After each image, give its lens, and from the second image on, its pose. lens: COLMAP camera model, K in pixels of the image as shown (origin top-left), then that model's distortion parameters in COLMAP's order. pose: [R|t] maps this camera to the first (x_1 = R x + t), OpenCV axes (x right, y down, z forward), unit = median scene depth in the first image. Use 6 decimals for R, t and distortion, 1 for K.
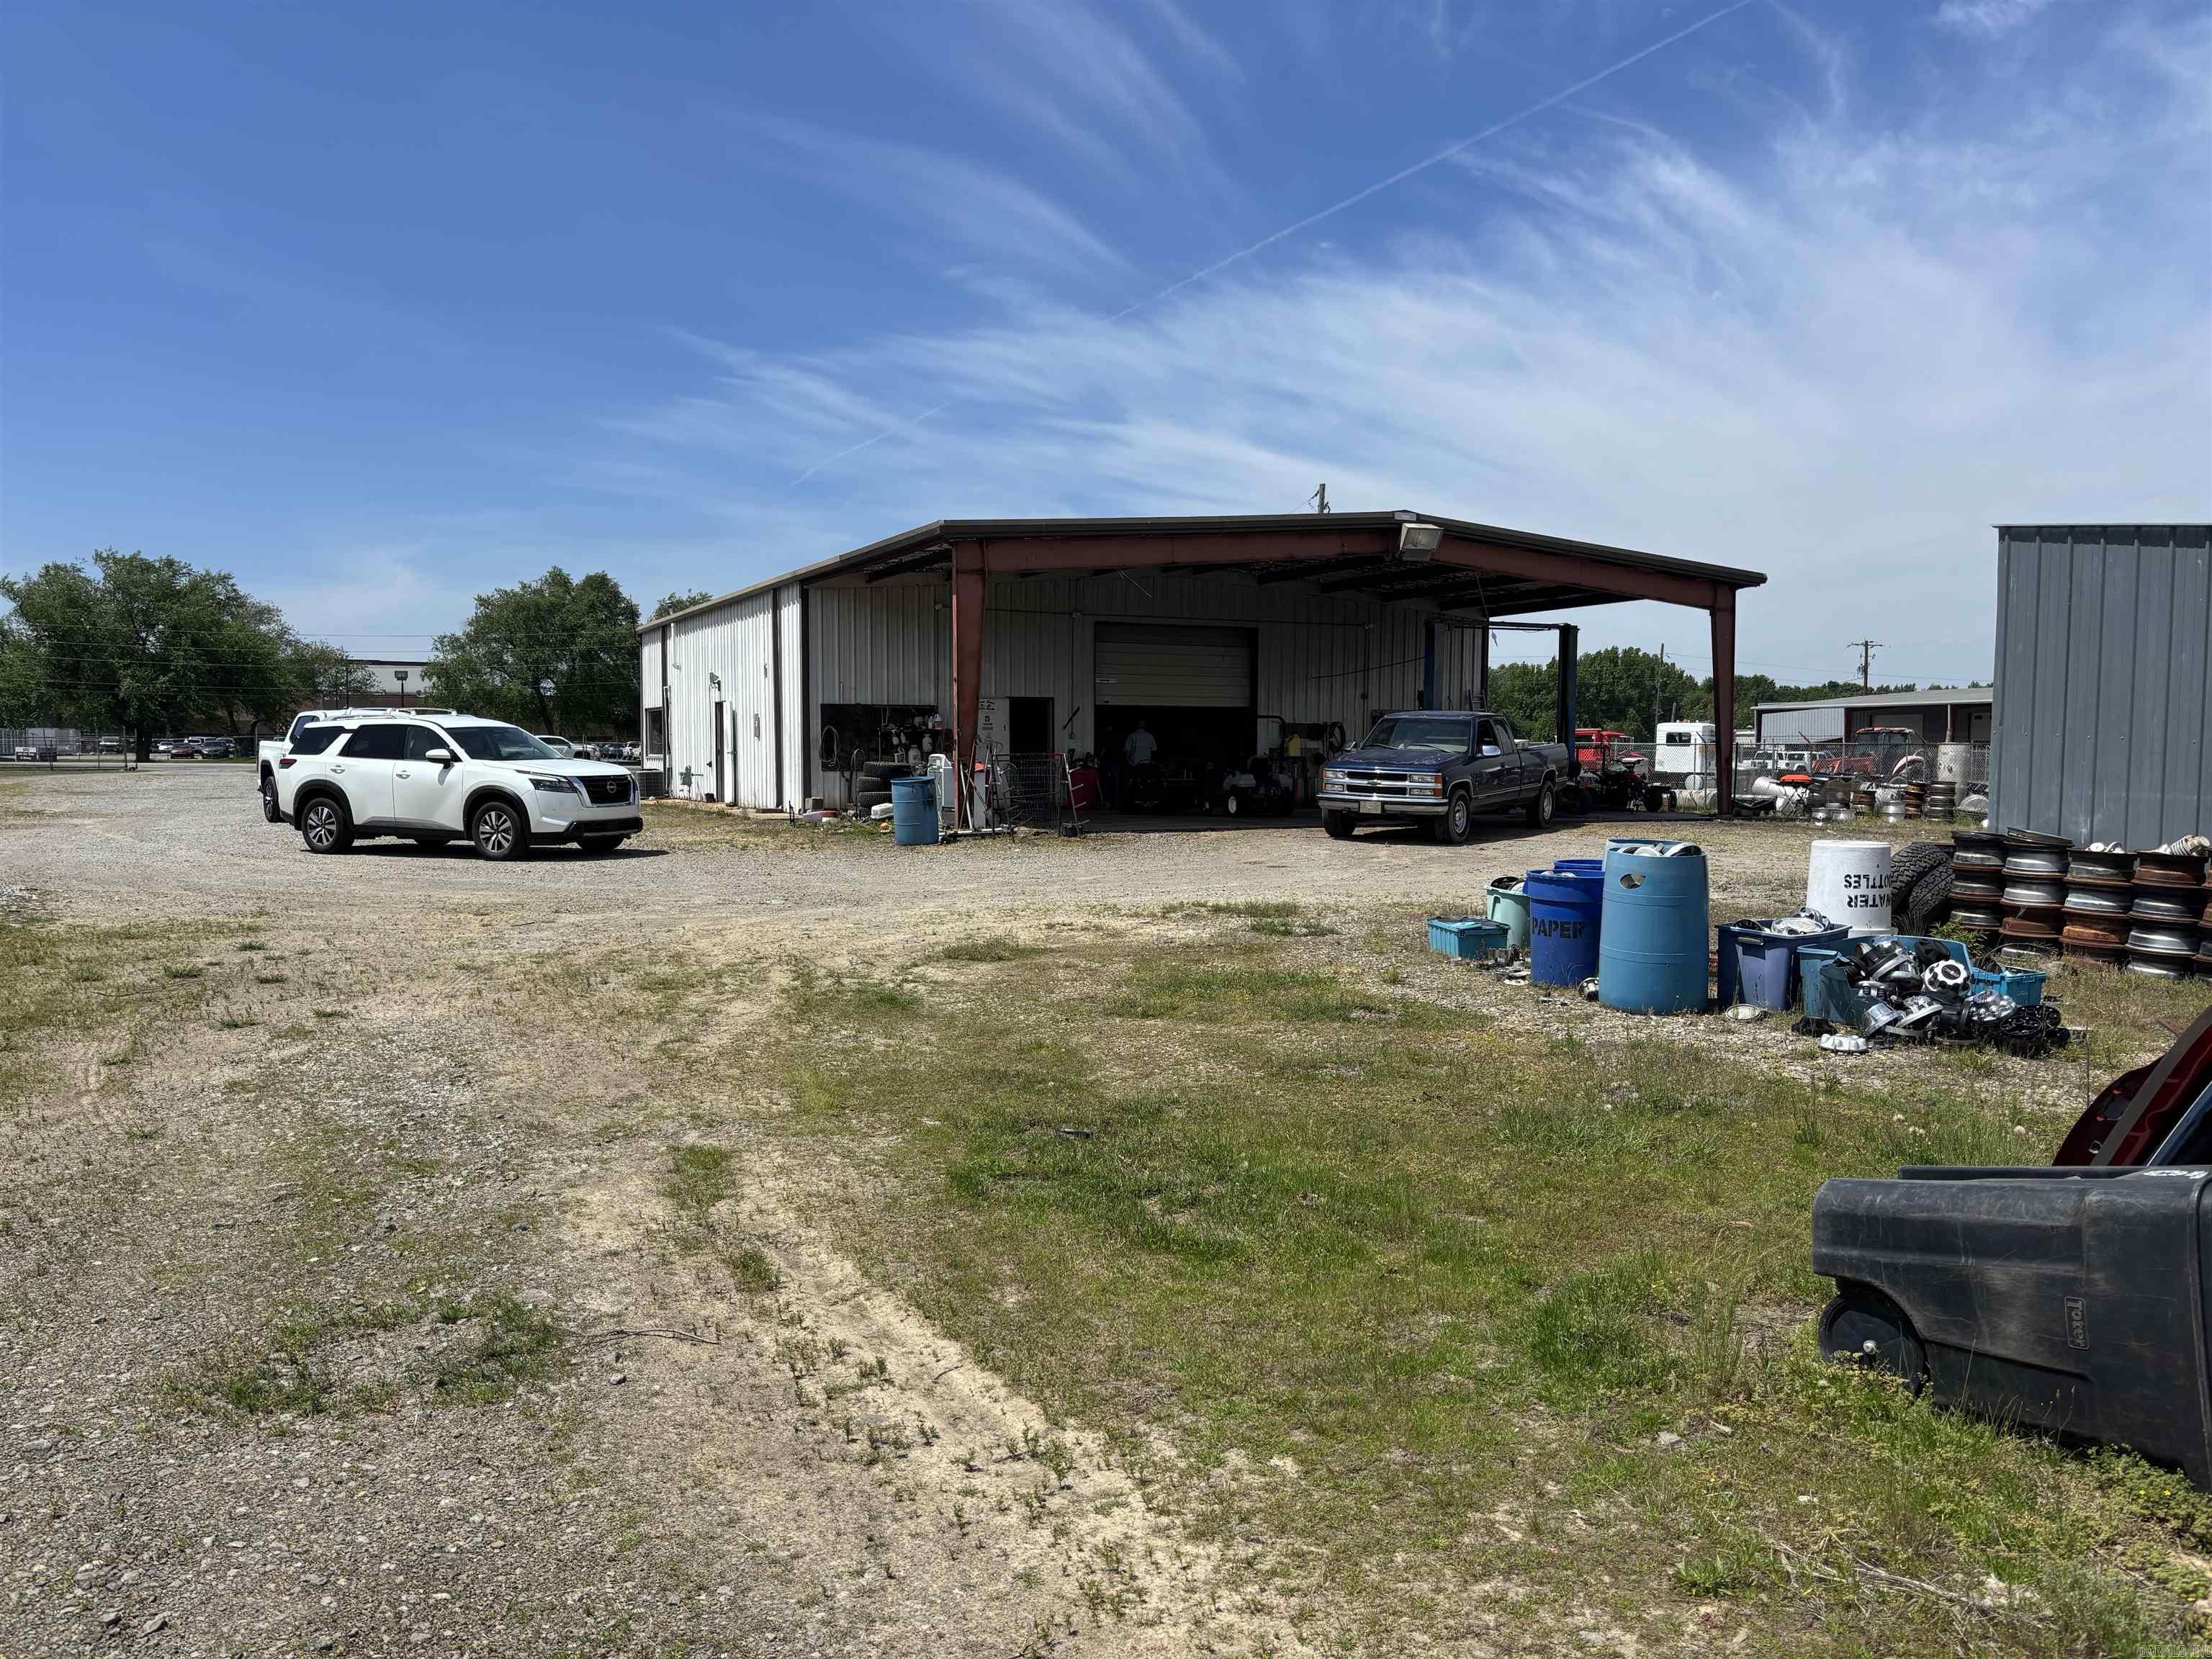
lens RADIAL K [[1665.8, 0, 1103.5], [0, 1665.8, 834.5], [0, 0, 1]] dist [0.058032, -0.073854]
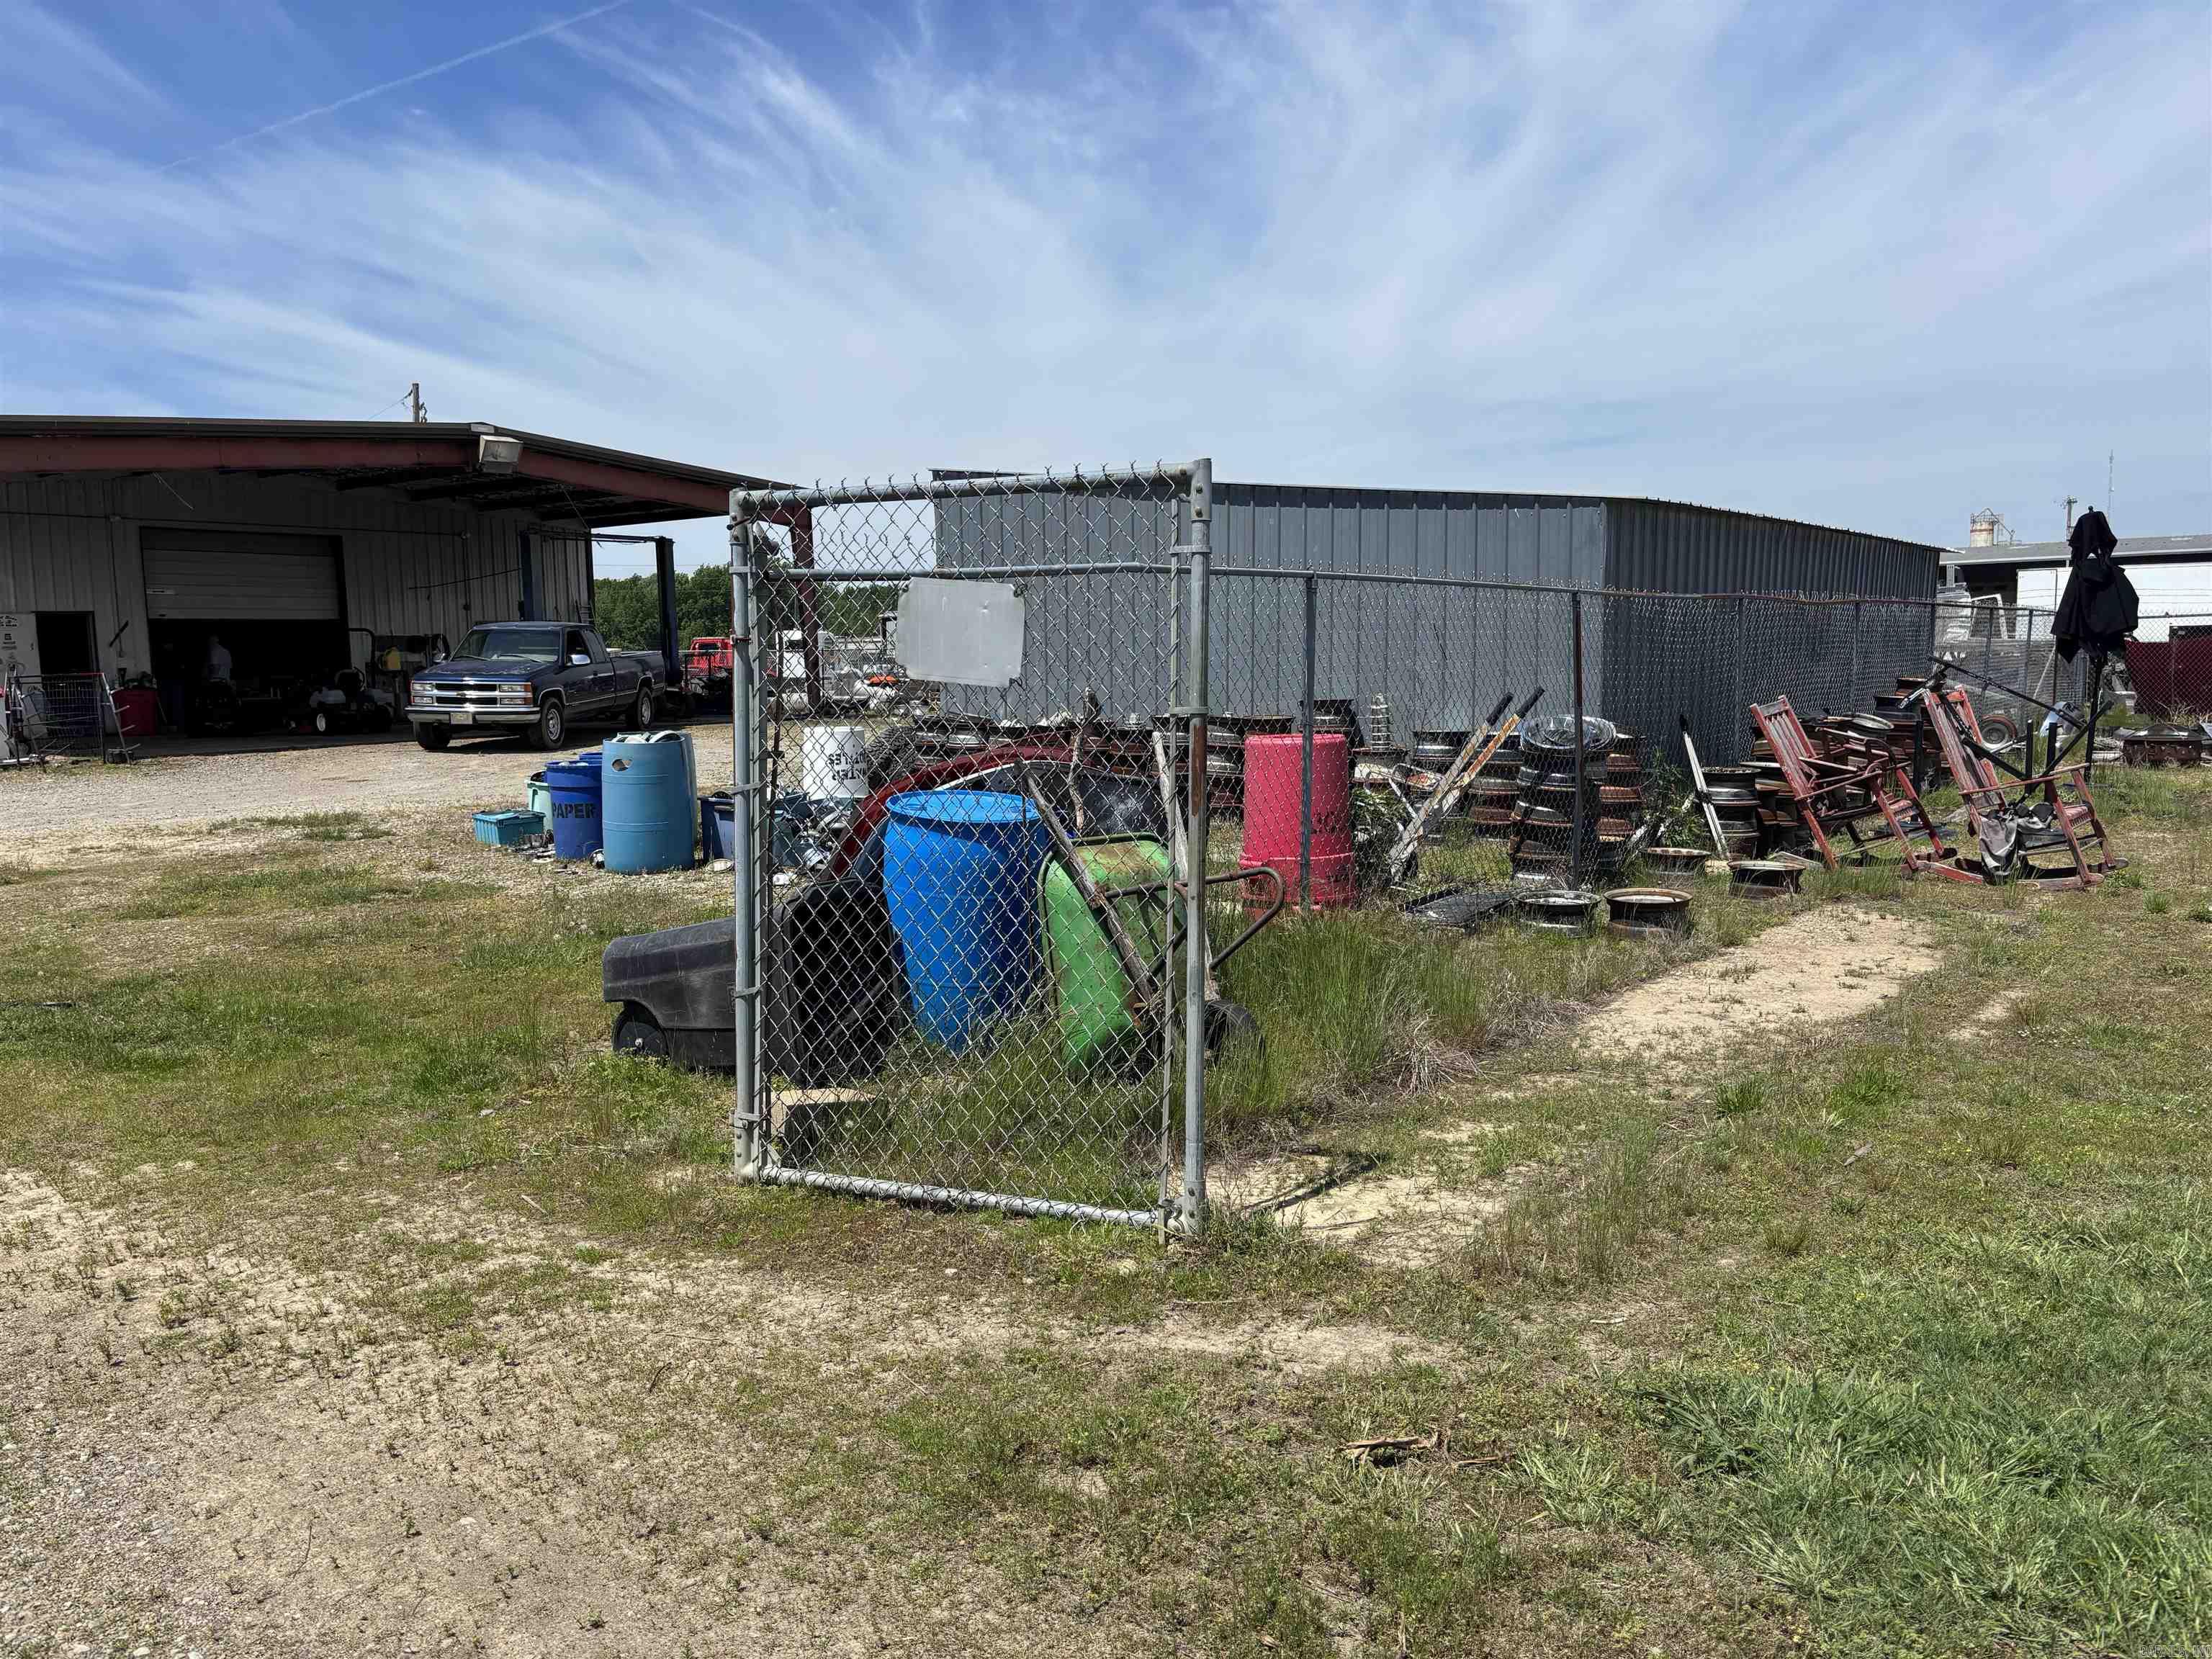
lens RADIAL K [[1704.2, 0, 1104.5], [0, 1704.2, 813.3], [0, 0, 1]] dist [0.088274, -0.097355]
pose [[0.887036, -0.067188, 0.456786, 0.023350], [0.049301, 0.997482, 0.050979, 0.006757], [-0.459061, -0.022700, 0.888115, -0.103674]]
